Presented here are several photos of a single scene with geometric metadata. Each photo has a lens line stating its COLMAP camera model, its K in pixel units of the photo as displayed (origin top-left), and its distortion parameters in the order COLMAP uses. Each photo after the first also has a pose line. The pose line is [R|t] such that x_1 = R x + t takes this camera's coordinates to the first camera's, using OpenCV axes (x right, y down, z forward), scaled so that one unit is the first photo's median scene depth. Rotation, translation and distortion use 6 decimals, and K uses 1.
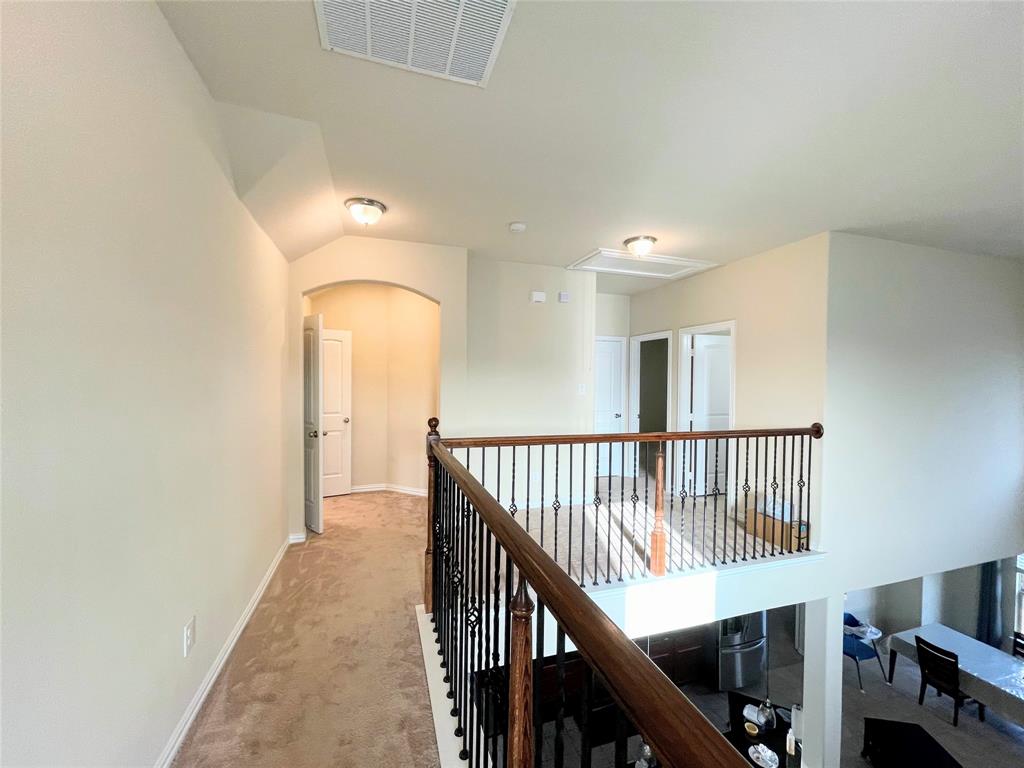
lens RADIAL K [[416.5, 0, 514.2], [0, 416.5, 384.4], [0, 0, 1]] dist [-0.004444, 0.000503]
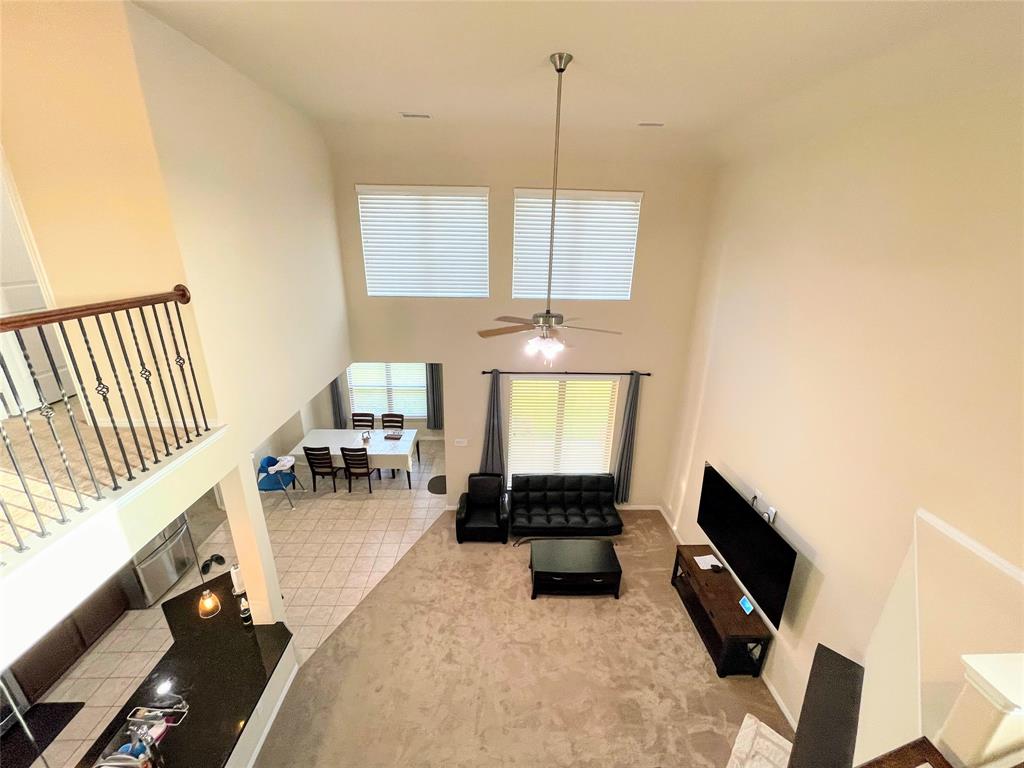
lens RADIAL K [[416.5, 0, 508.2], [0, 416.5, 383.0], [0, 0, 1]] dist [-0.004444, 0.000503]
pose [[0.287697, -0.314382, 0.904652, 0.119581], [-0.001415, 0.944447, 0.328661, 0.007967], [-0.957720, -0.095835, 0.271270, 0.150231]]
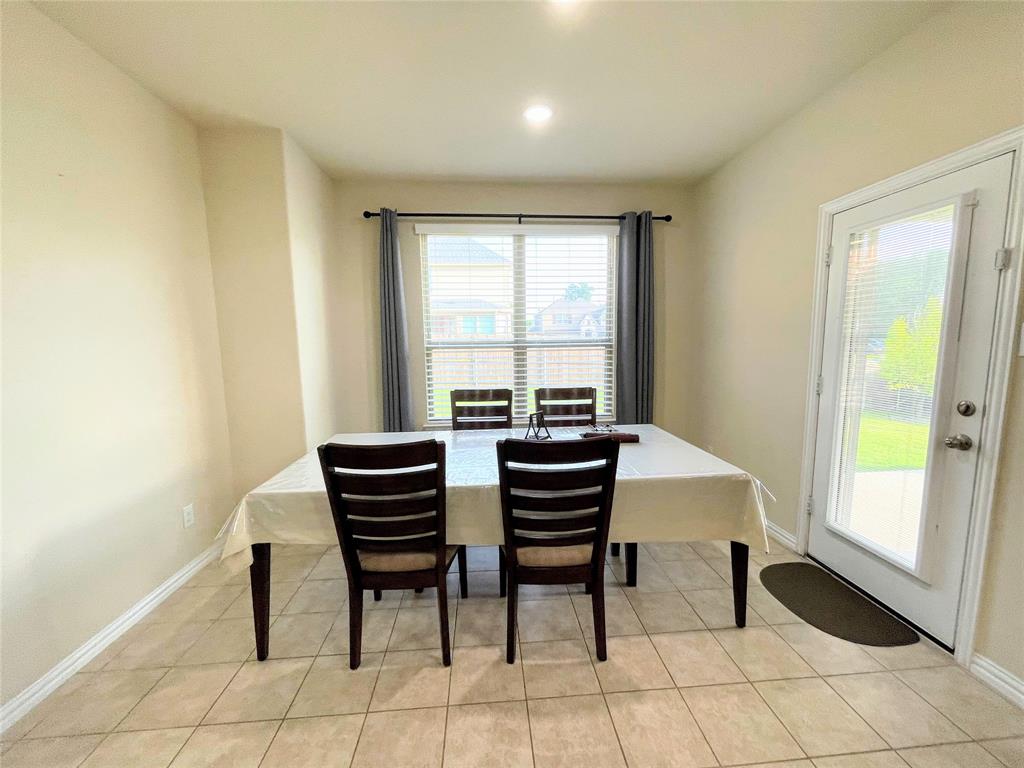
lens RADIAL K [[416.5, 0, 513.4], [0, 416.5, 390.0], [0, 0, 1]] dist [-0.004444, 0.000503]
pose [[0.246214, -0.143870, 0.958478, 1.481512], [0.028547, 0.989569, 0.141204, 1.059682], [-0.968795, -0.007405, 0.247752, 1.611617]]
